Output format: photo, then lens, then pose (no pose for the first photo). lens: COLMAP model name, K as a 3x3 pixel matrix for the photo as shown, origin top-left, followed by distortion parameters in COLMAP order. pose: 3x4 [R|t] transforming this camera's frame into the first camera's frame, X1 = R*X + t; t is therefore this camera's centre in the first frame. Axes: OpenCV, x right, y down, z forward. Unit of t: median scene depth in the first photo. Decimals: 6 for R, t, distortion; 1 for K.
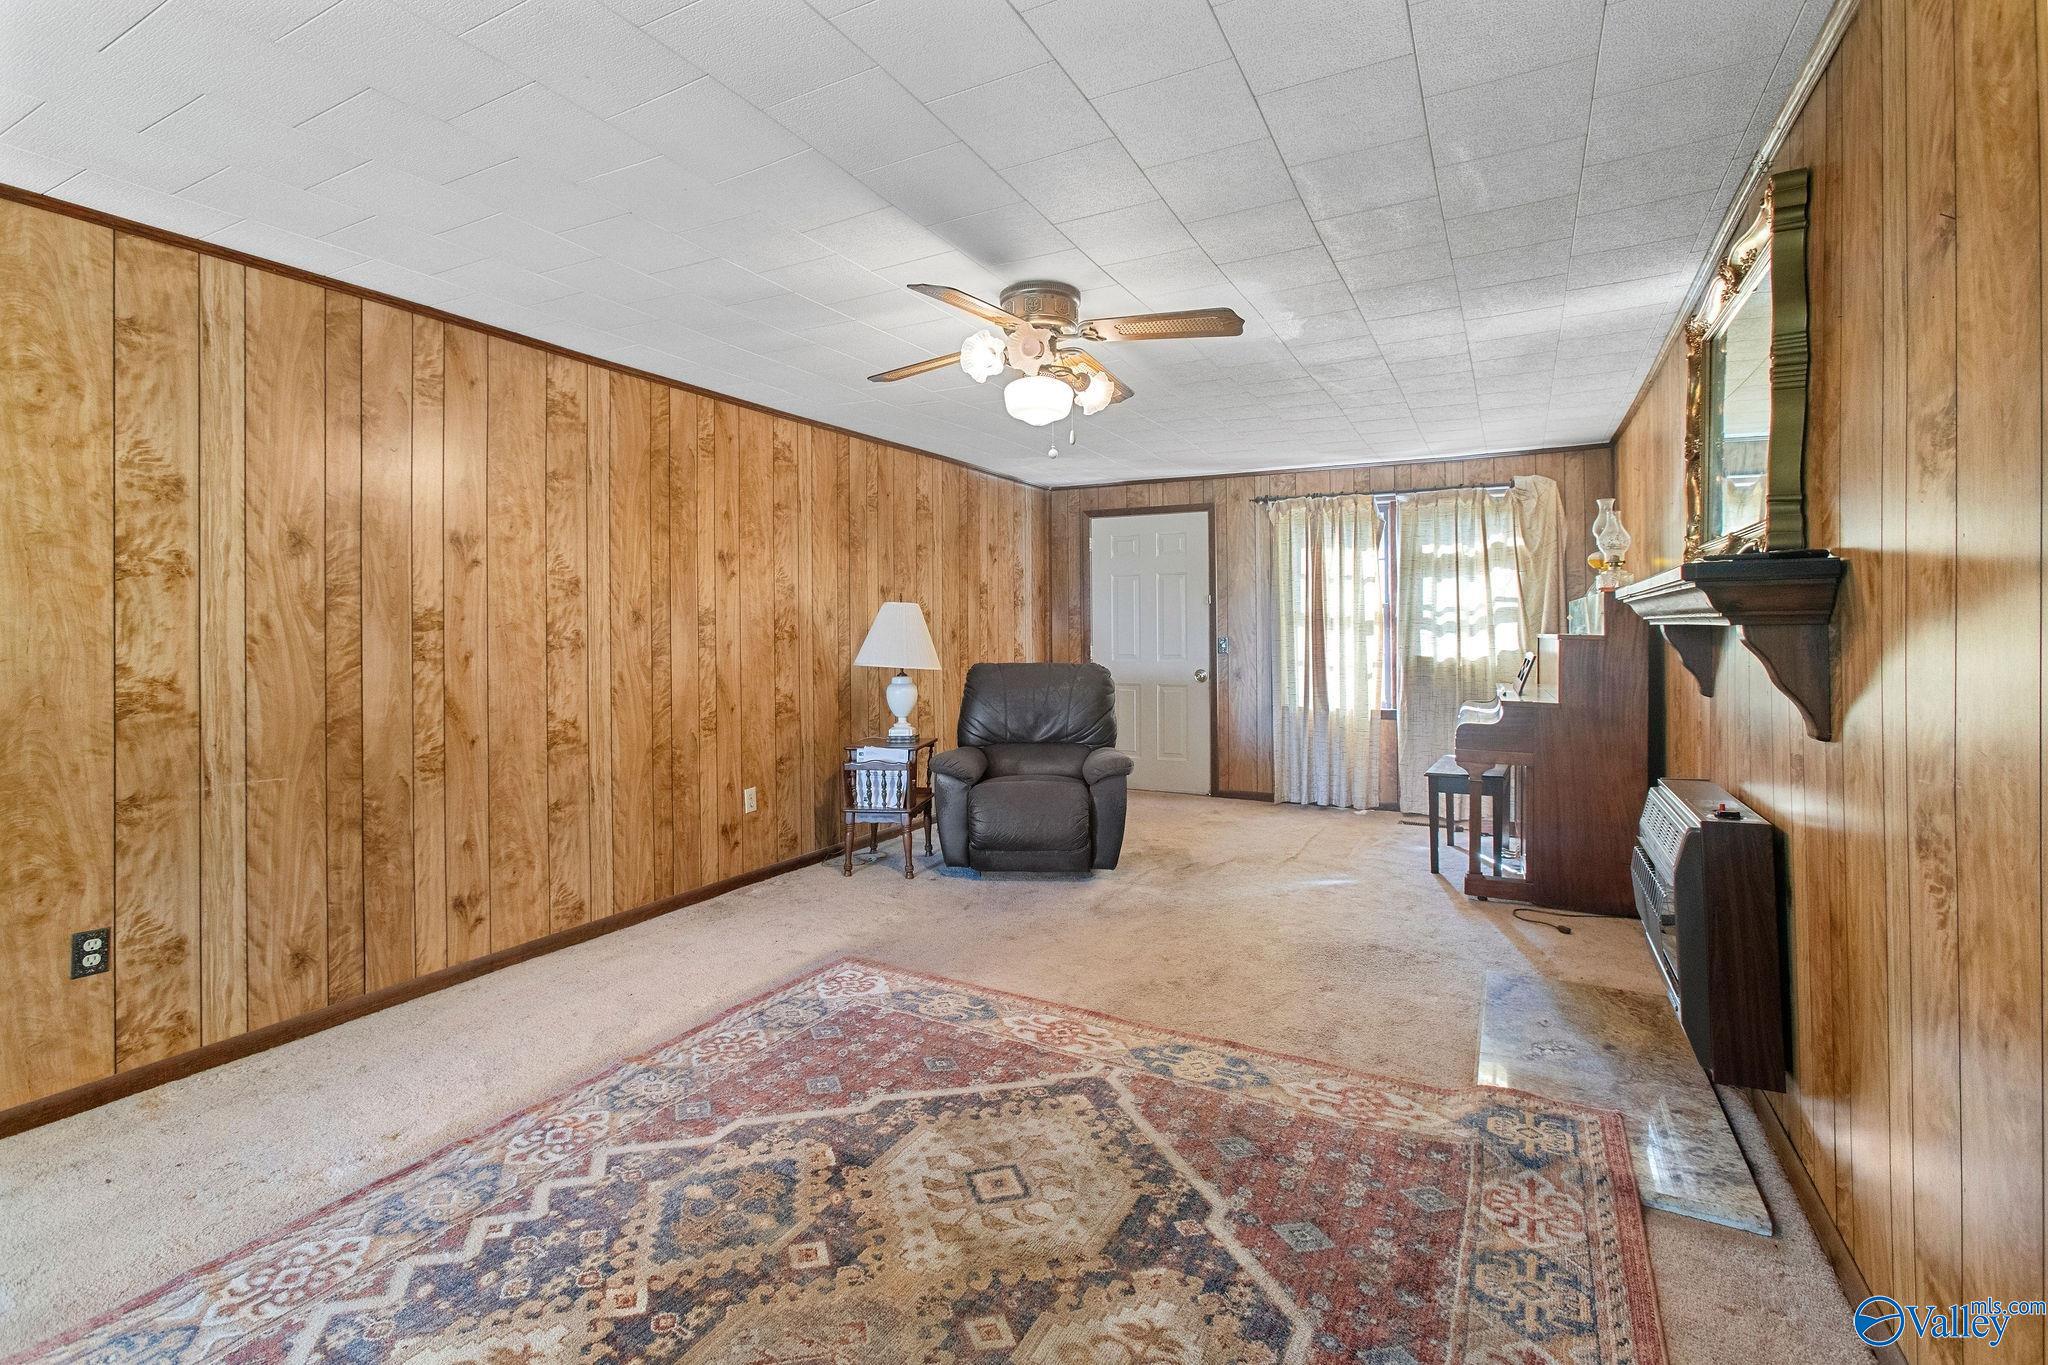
lens RADIAL K [[928.8, 0, 1015.5], [0, 928.8, 631.7], [0, 0, 1]] dist [-0.007536, 0.004701]
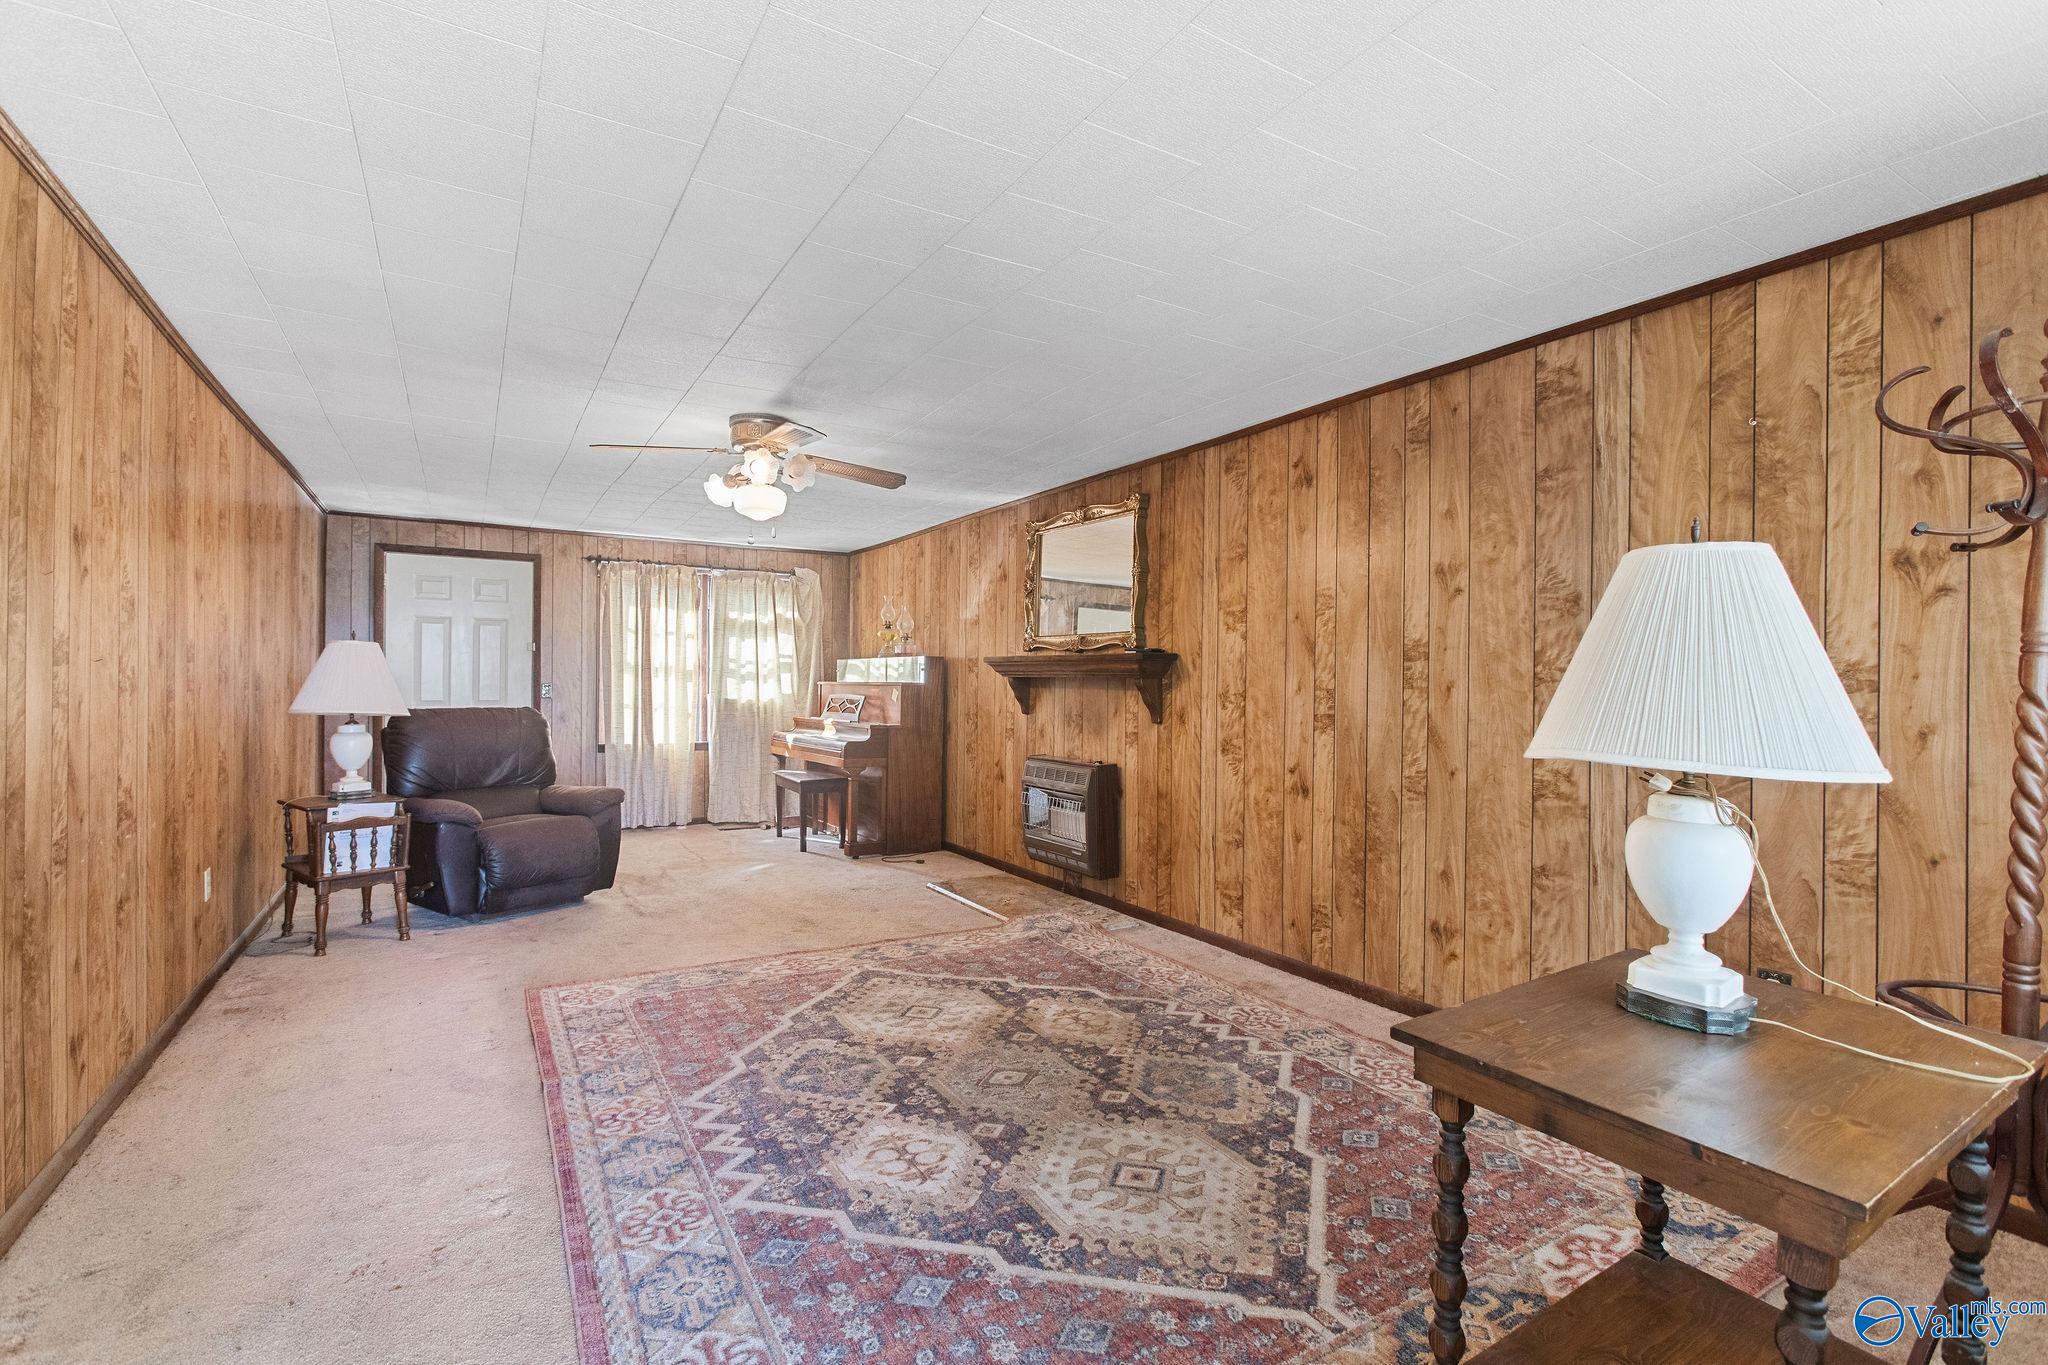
lens RADIAL K [[928.8, 0, 1007.6], [0, 928.8, 678.1], [0, 0, 1]] dist [-0.007536, 0.004701]
pose [[0.522560, 0.009598, 0.852548, -1.041022], [-0.007735, 0.999949, -0.006516, 0.008149], [-0.852567, -0.003189, 0.522608, 0.006542]]
